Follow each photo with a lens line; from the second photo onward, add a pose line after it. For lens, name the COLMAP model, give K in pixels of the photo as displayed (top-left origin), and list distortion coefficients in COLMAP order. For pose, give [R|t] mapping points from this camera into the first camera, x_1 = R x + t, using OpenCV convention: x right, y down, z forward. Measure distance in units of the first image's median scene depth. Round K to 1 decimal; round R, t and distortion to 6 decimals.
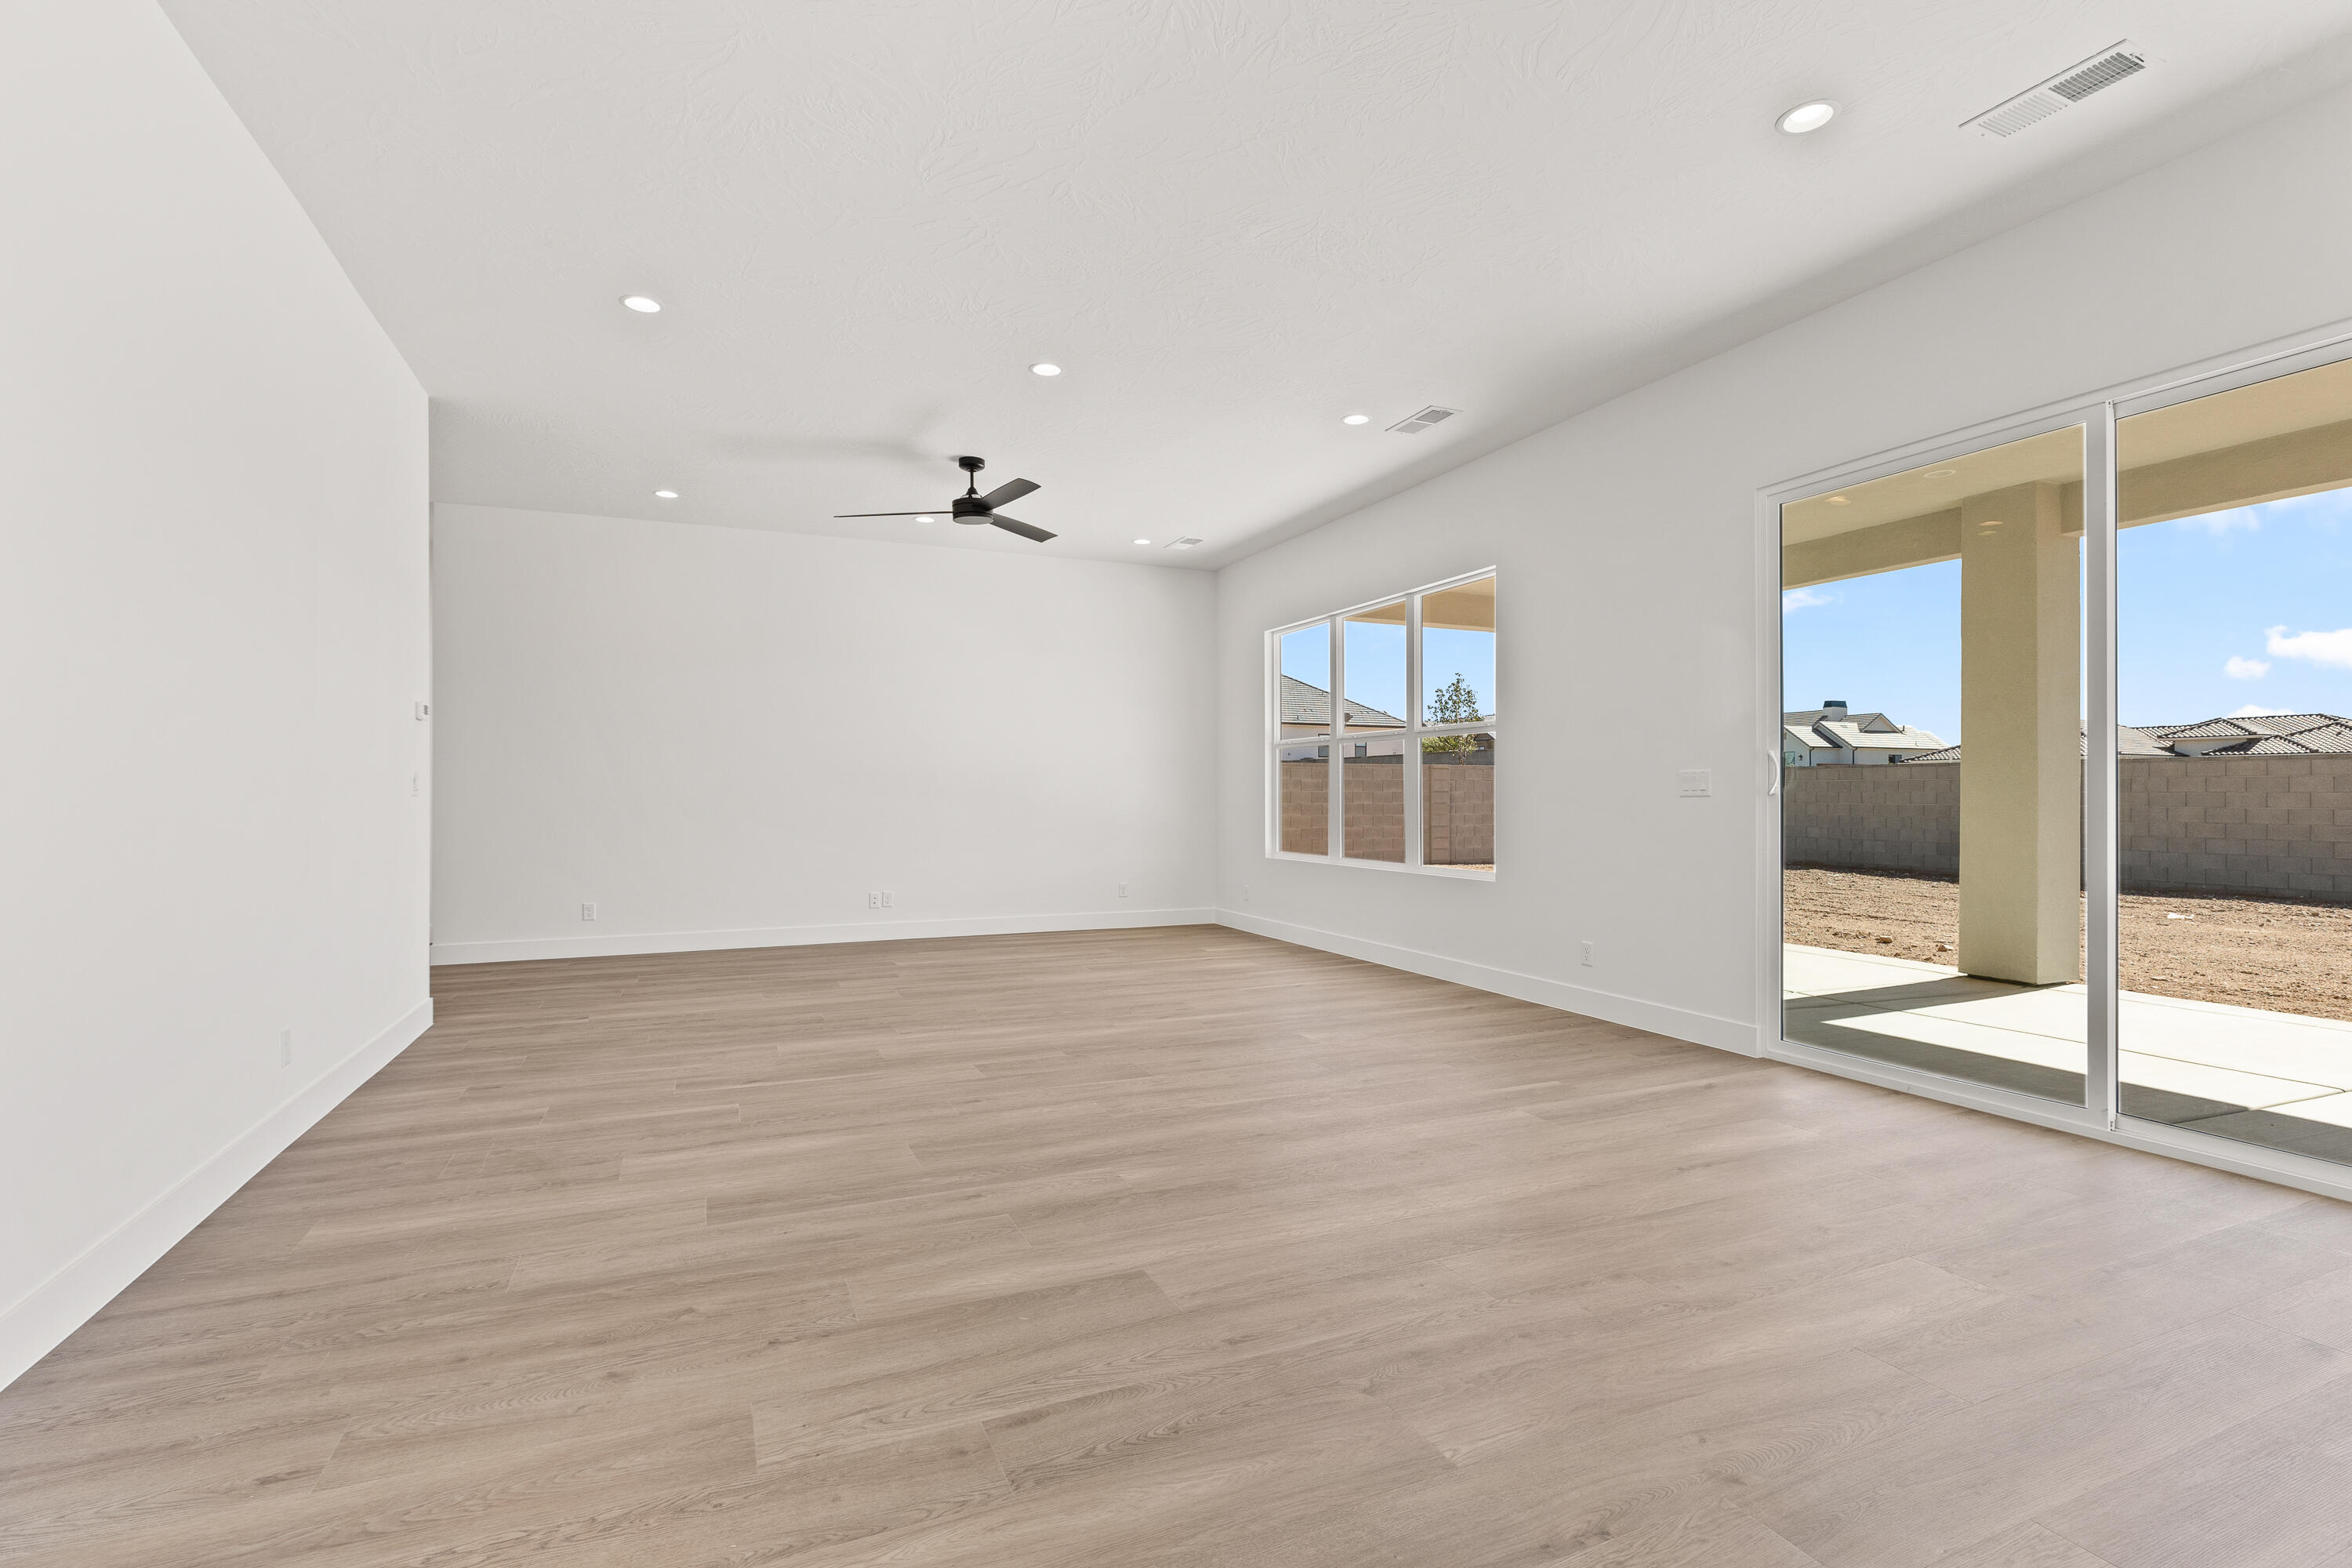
lens RADIAL K [[1116.1, 0, 1174.2], [0, 1116.1, 800.3], [0, 0, 1]] dist [-0.001887, -0.000402]
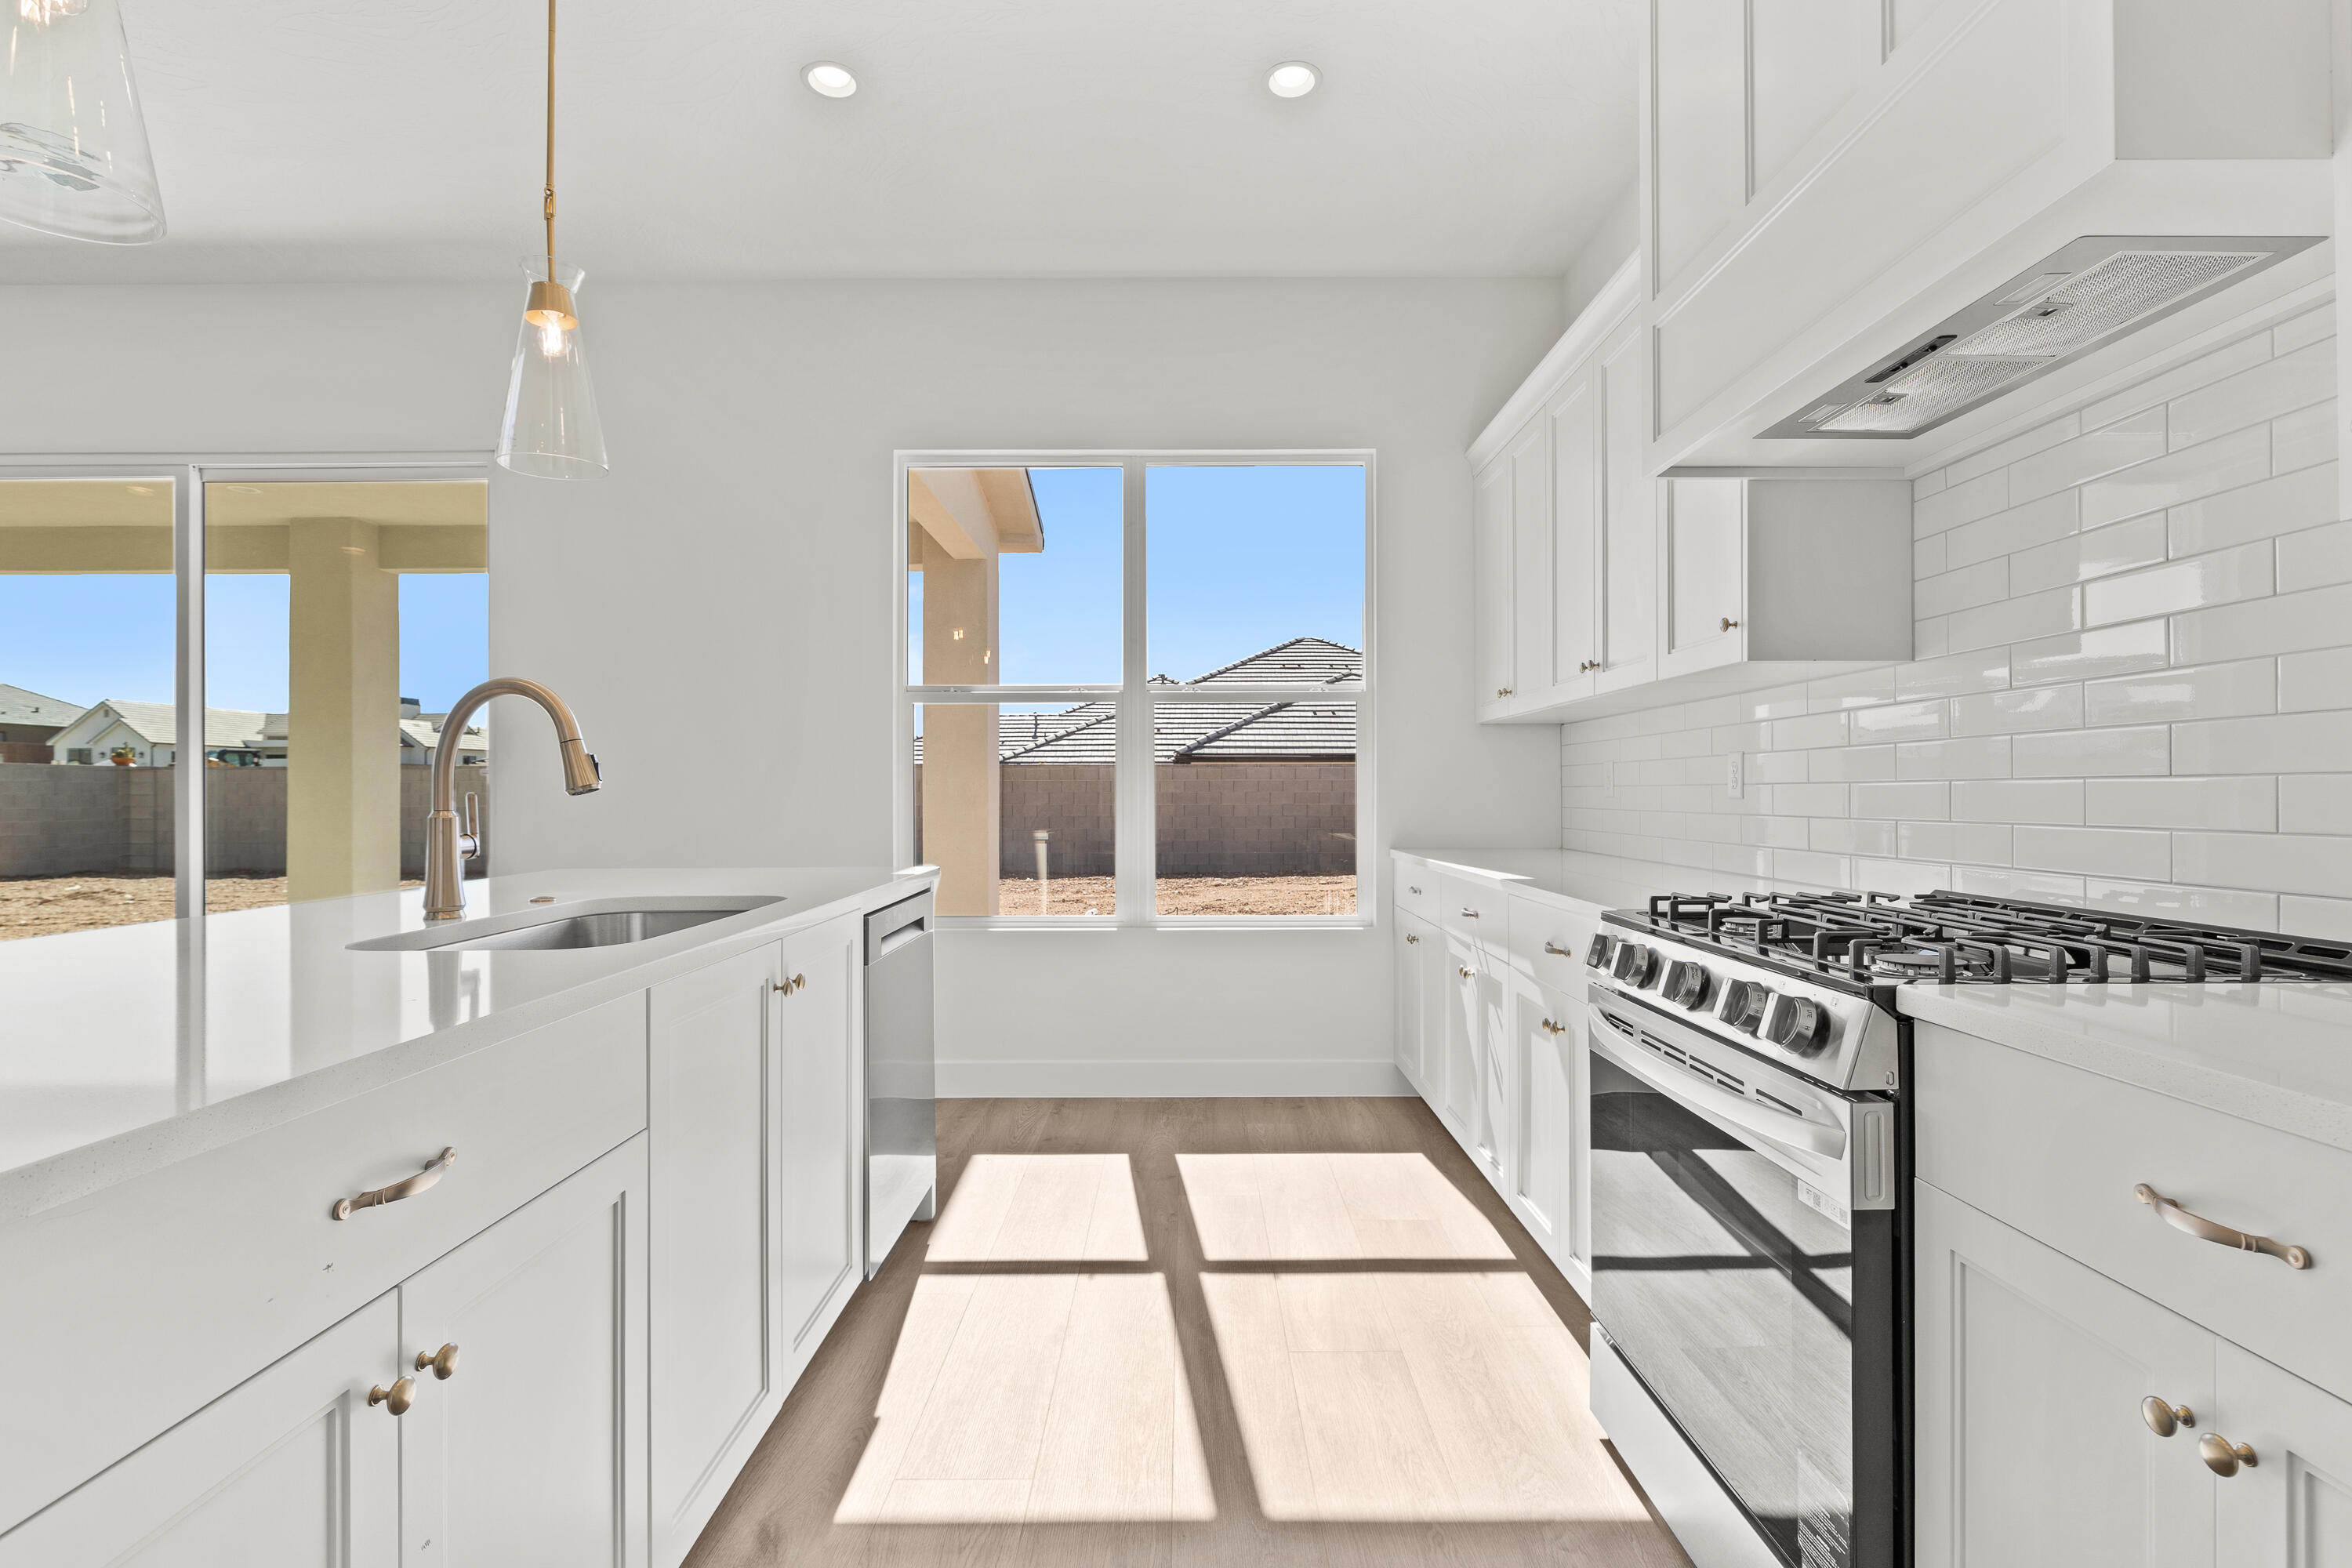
lens RADIAL K [[1116.1, 0, 1174.2], [0, 1116.1, 800.3], [0, 0, 1]] dist [-0.001887, -0.000402]
pose [[0.399106, 0.006399, 0.916882, 0.076911], [-0.002062, 0.999979, -0.006082, 0.003005], [-0.916902, 0.000537, 0.399111, -0.205334]]
